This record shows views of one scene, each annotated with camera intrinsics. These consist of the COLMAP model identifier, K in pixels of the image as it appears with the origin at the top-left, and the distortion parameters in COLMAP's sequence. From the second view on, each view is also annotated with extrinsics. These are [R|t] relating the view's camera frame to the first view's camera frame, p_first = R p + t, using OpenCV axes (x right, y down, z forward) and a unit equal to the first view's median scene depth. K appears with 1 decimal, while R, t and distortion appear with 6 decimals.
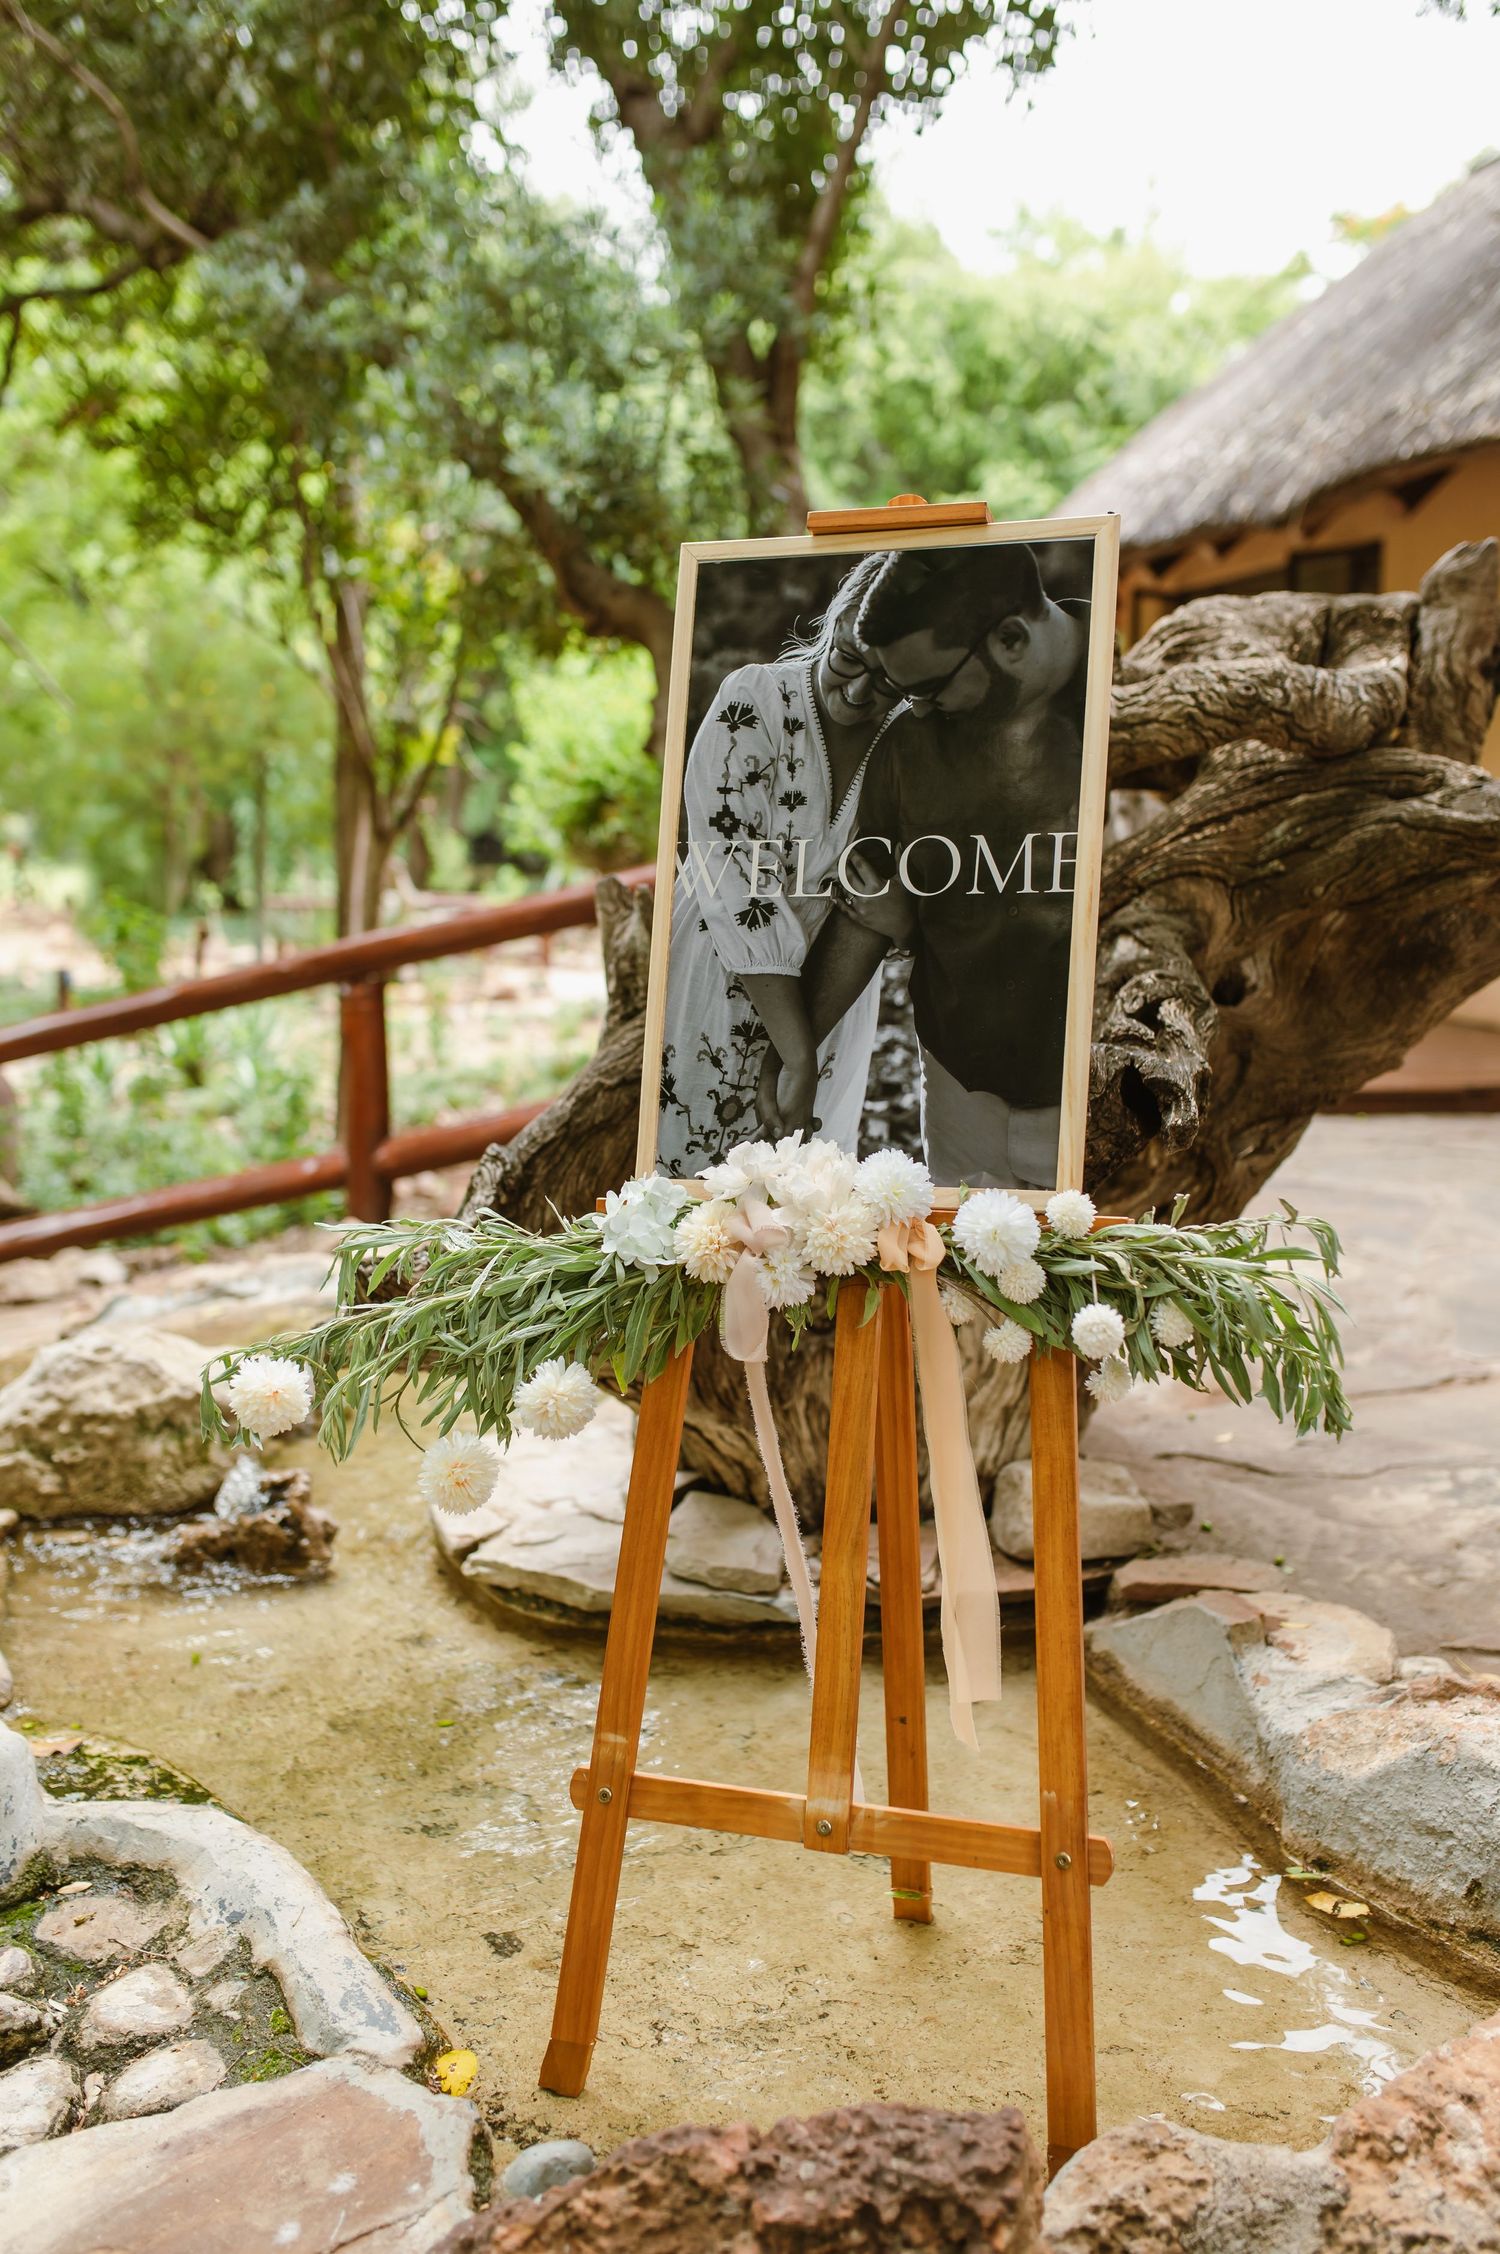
lens RADIAL K [[2152.1, 0, 750.0], [0, 2152.1, 1127.0], [0, 0, 1]] dist [-0.005917, 0.101058]
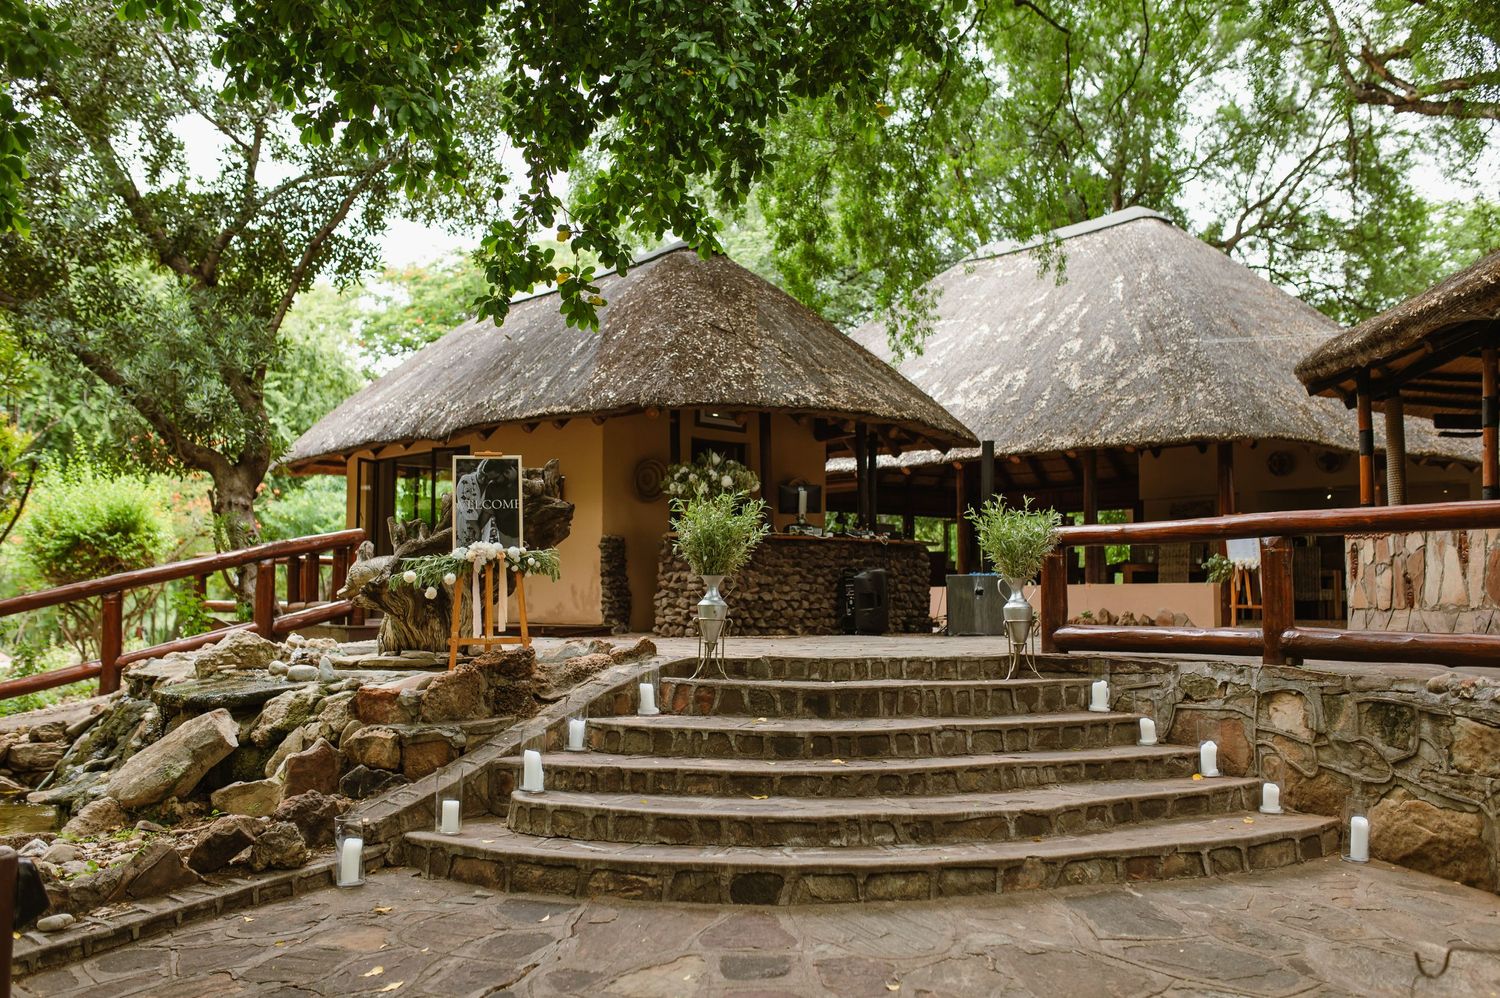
lens RADIAL K [[1432.2, 0, 750.0], [0, 1432.2, 499.0], [0, 0, 1]] dist [-0.005917, 0.101058]
pose [[0.862420, 0.040556, 0.504566, -1.491623], [0.069237, 0.977966, -0.196949, 0.799201], [-0.501435, 0.204787, 0.840610, -3.173891]]
